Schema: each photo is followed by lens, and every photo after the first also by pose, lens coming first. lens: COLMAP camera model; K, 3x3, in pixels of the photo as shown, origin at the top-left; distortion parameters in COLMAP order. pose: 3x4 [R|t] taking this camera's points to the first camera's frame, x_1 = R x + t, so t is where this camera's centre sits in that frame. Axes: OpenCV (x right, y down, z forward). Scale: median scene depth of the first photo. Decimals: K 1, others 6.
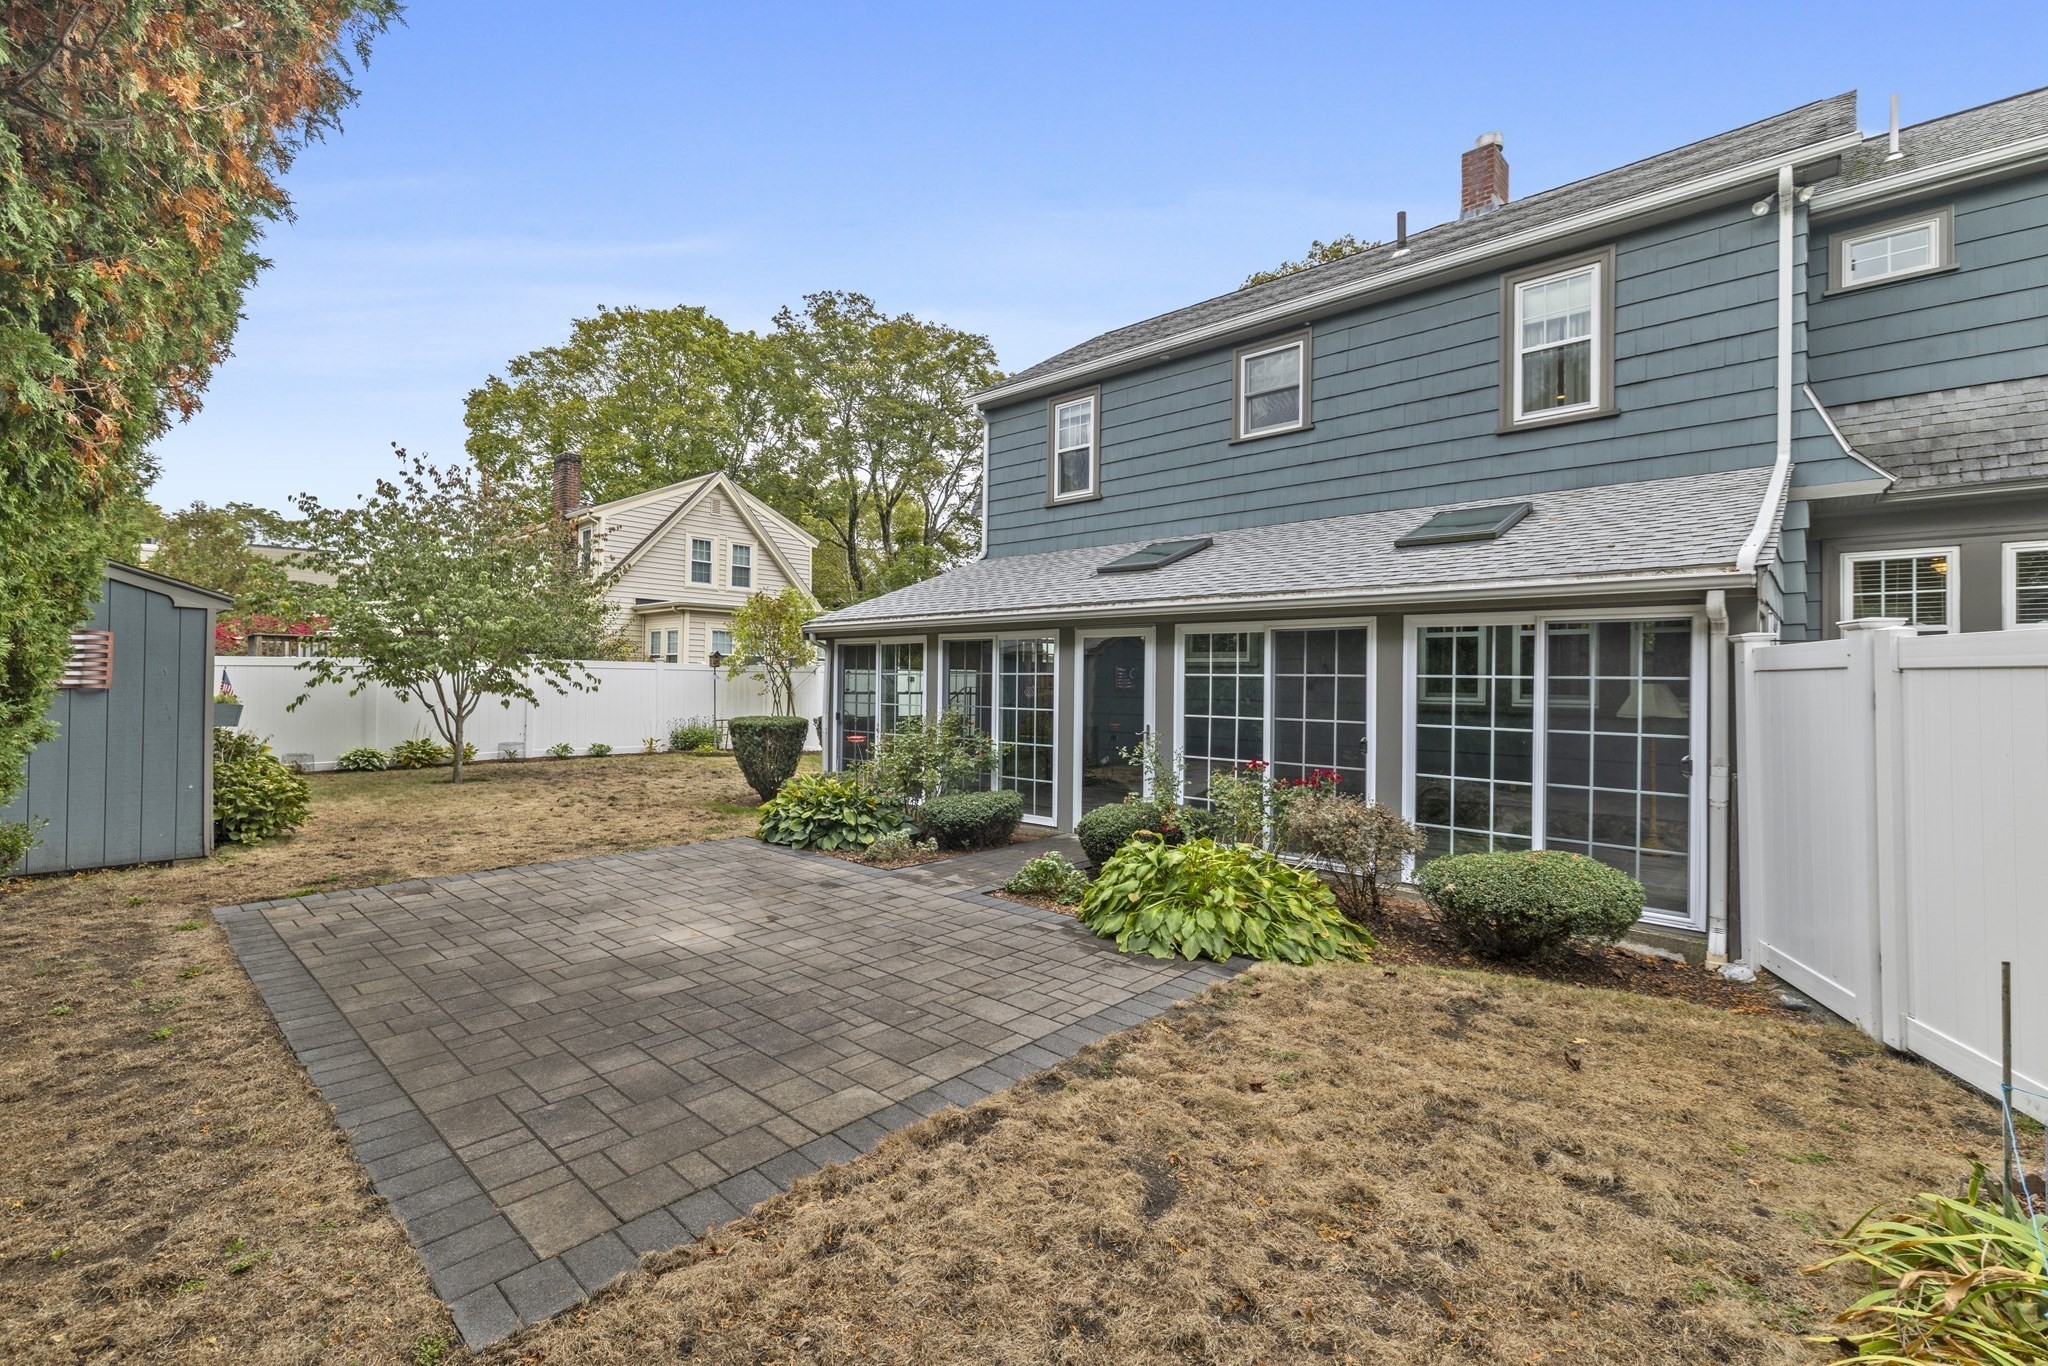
lens RADIAL K [[885.7, 0, 1008.8], [0, 885.7, 673.3], [0, 0, 1]] dist [-0.000272, 0.000965]
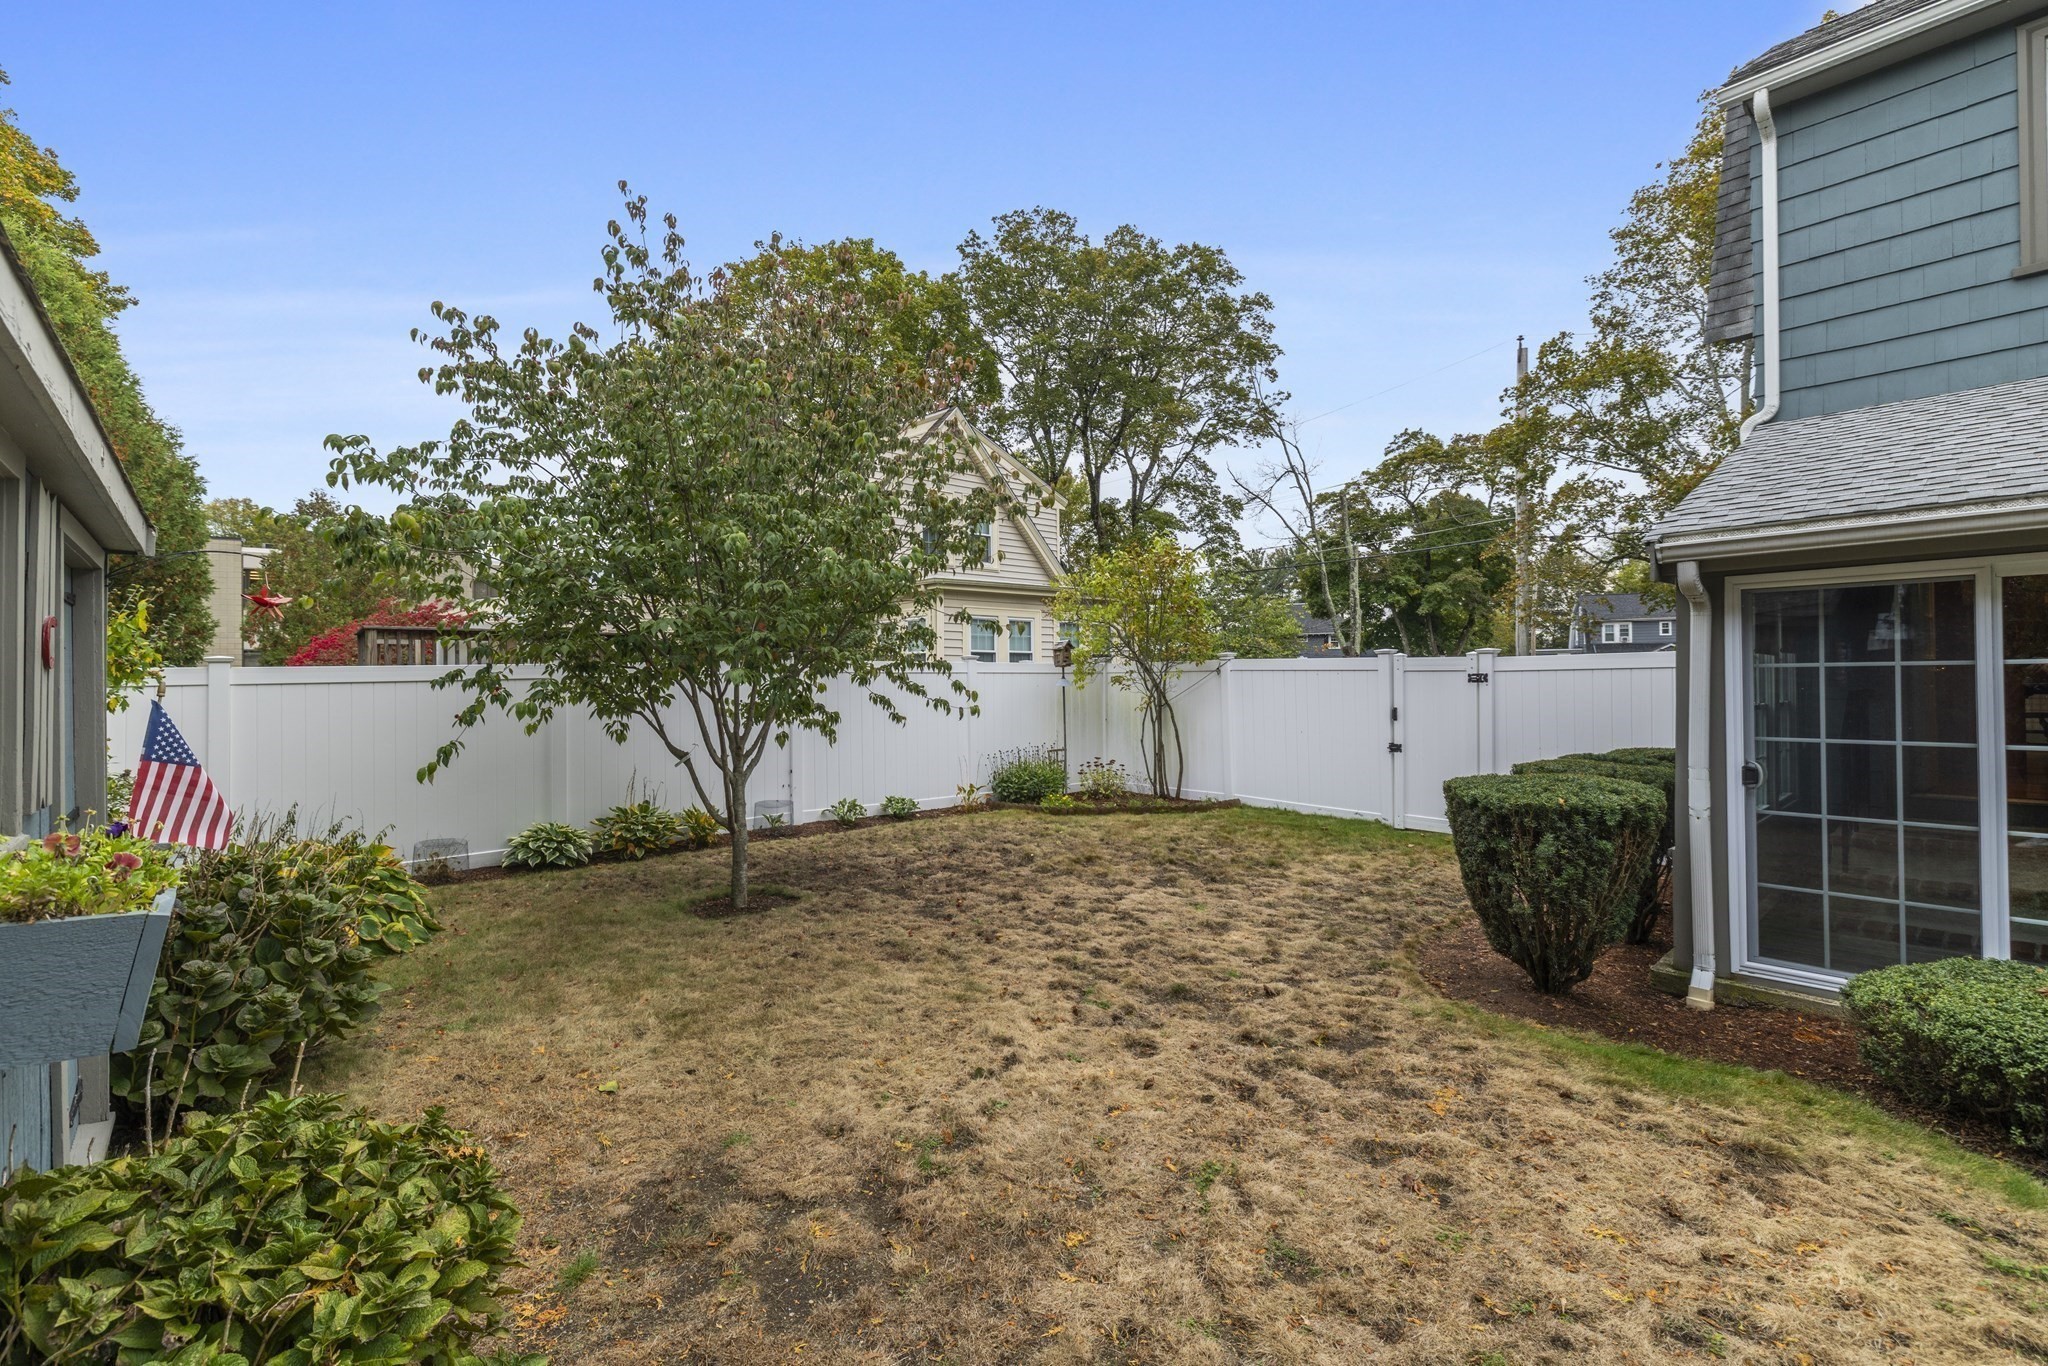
lens RADIAL K [[885.7, 0, 1011.6], [0, 885.7, 672.7], [0, 0, 1]] dist [-0.000272, 0.000965]
pose [[0.994960, -0.026864, -0.096612, -0.382694], [0.026908, 0.999638, -0.000850, -0.003623], [0.096600, -0.001754, 0.995322, 0.473011]]
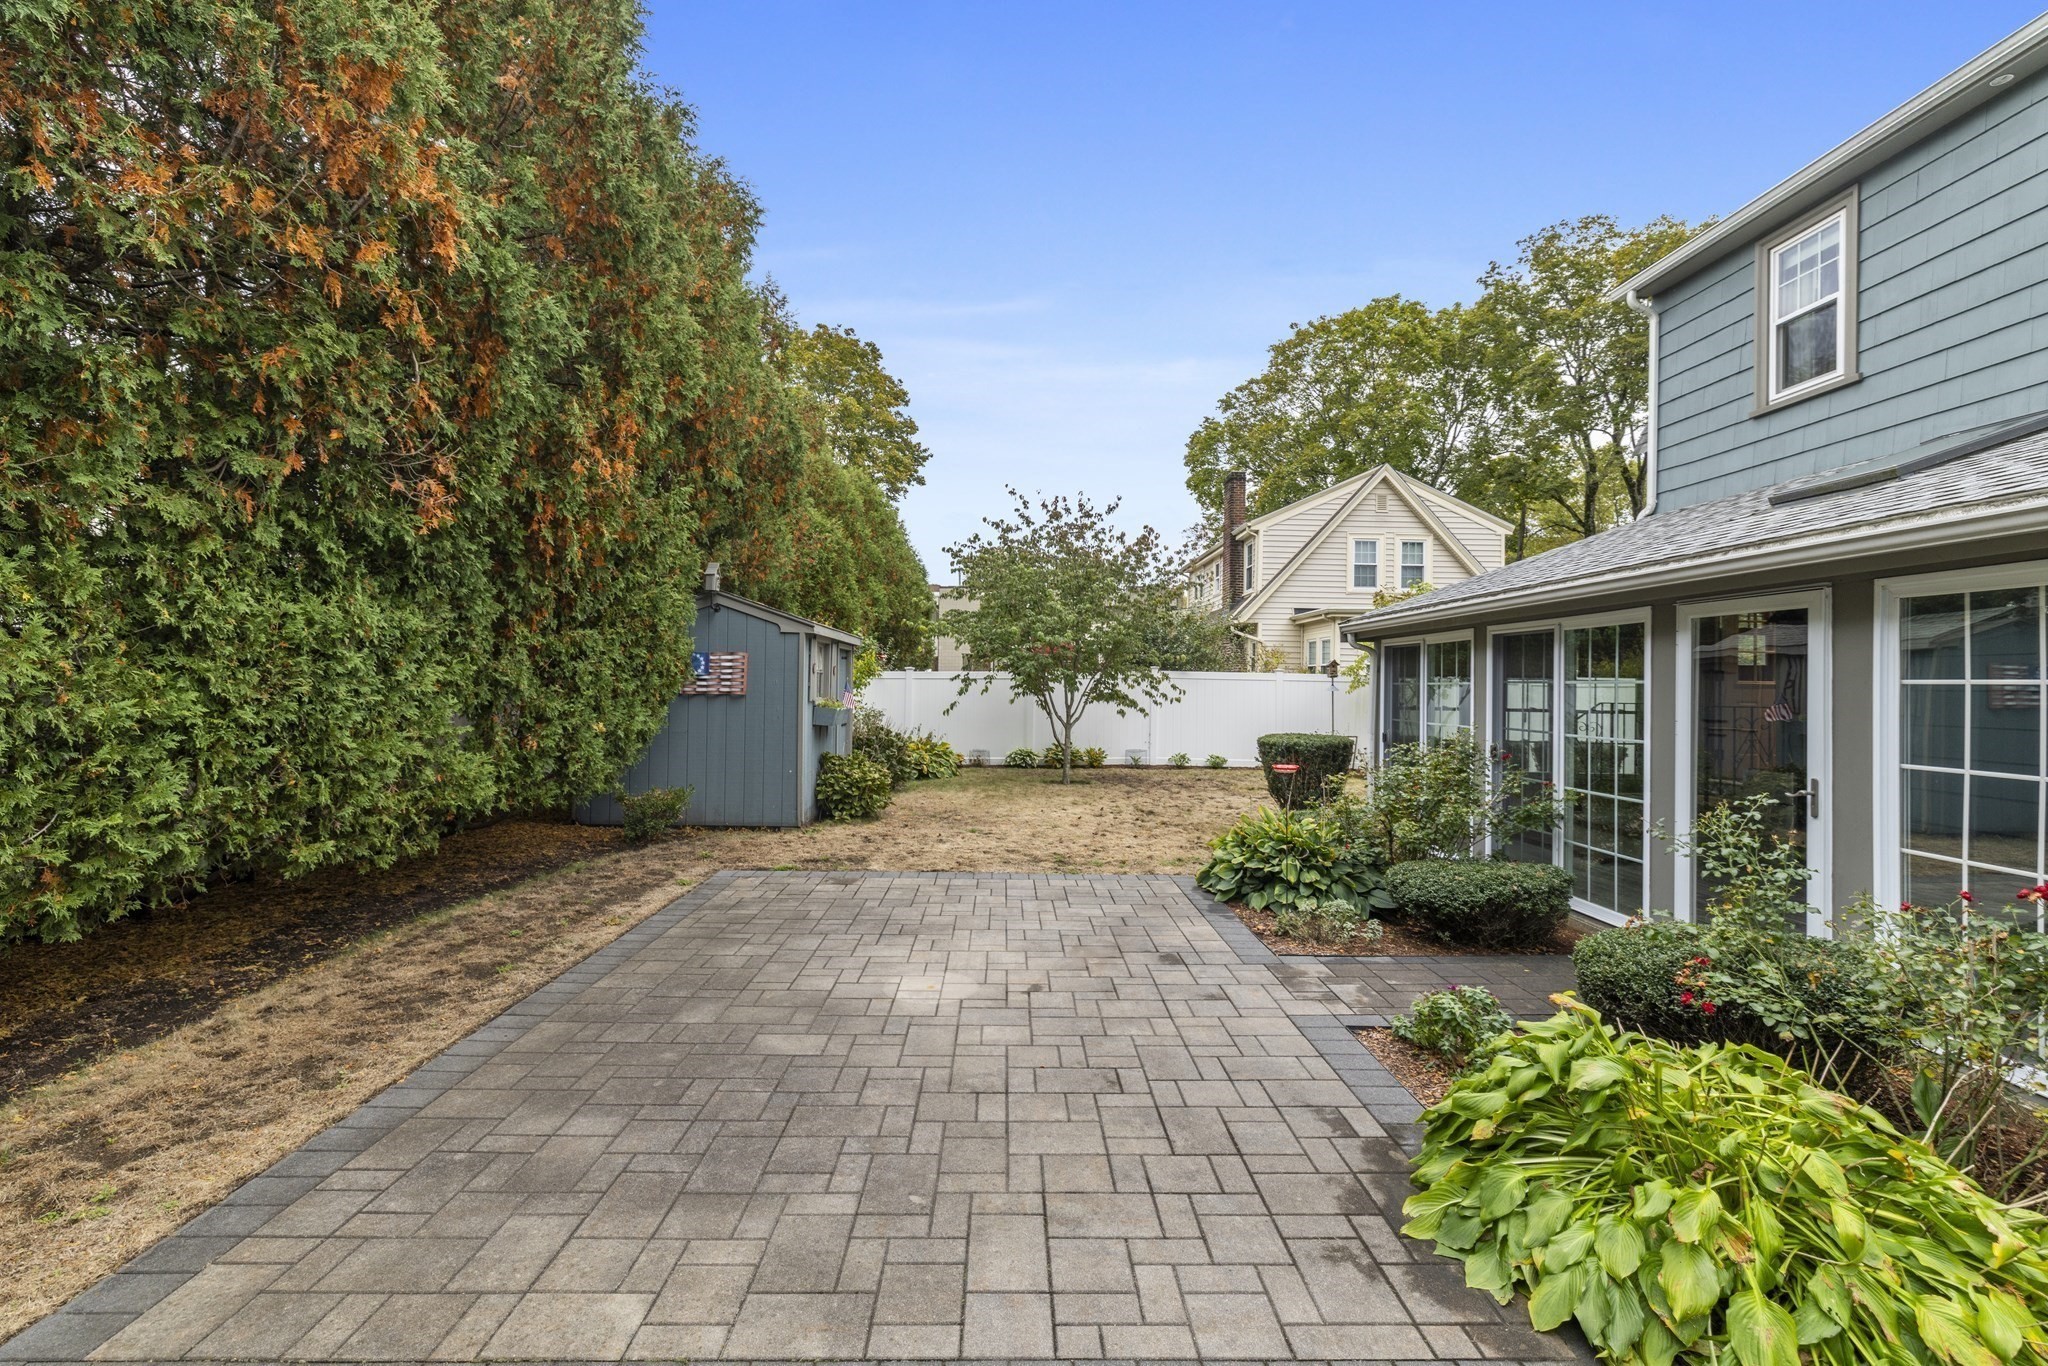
lens RADIAL K [[885.7, 0, 1015.1], [0, 885.7, 670.4], [0, 0, 1]] dist [-0.000272, 0.000965]
pose [[0.691186, -0.013544, -0.722550, 0.120736], [0.000485, 0.999833, -0.018277, 0.002548], [0.722677, 0.012283, 0.691077, 0.176570]]
